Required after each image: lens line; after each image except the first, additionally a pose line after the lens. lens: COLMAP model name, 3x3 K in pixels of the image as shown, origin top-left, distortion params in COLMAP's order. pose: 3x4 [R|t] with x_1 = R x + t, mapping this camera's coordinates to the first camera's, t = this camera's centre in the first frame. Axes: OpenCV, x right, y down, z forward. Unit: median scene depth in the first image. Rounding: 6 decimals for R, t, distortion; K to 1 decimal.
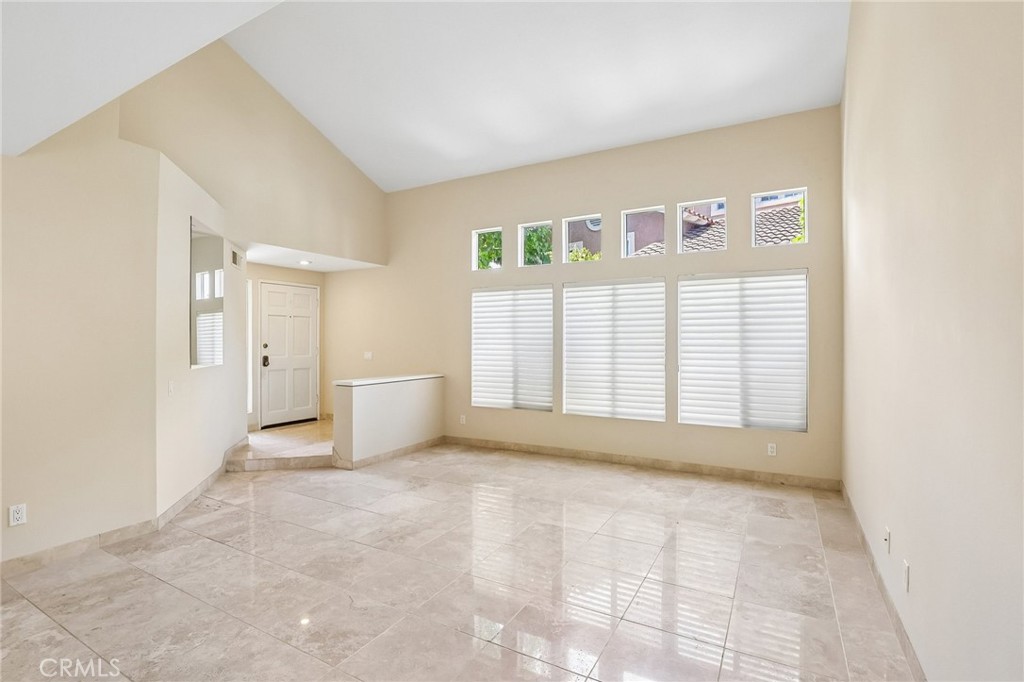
lens RADIAL K [[481.7, 0, 512.0], [0, 481.7, 341.0], [0, 0, 1]] dist [-0.004201, -0.000416]
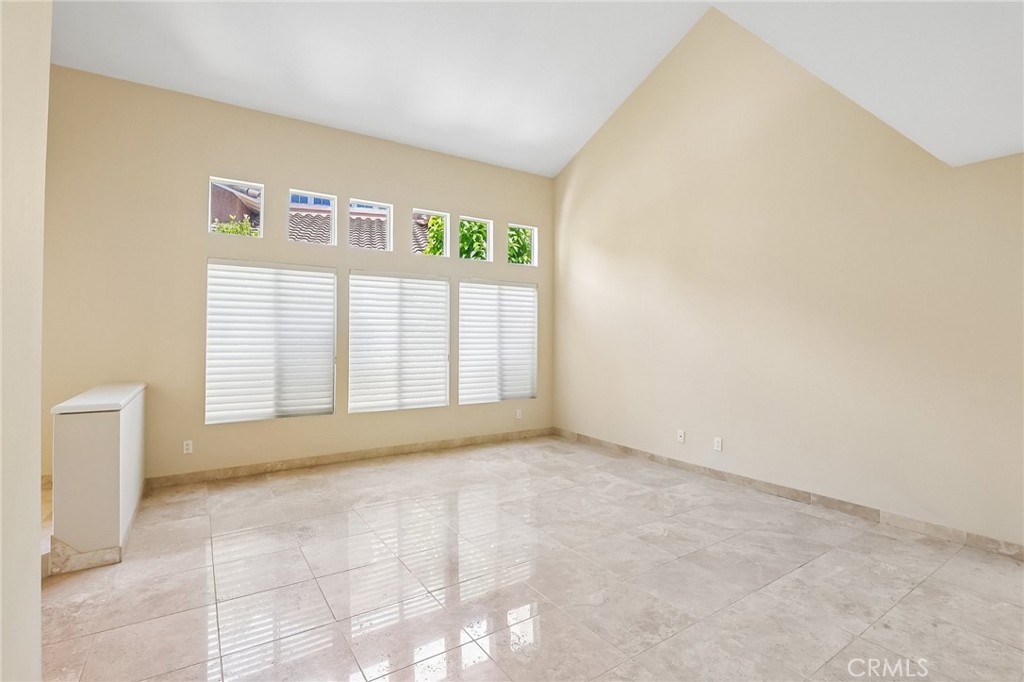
lens RADIAL K [[486.6, 0, 518.1], [0, 486.6, 329.5], [0, 0, 1]] dist [-0.001013, -0.000547]
pose [[0.461720, 0.013223, 0.886927, -0.607626], [-0.007381, 0.999912, -0.011065, 0.001317], [-0.886995, -0.001438, 0.461777, 0.323275]]
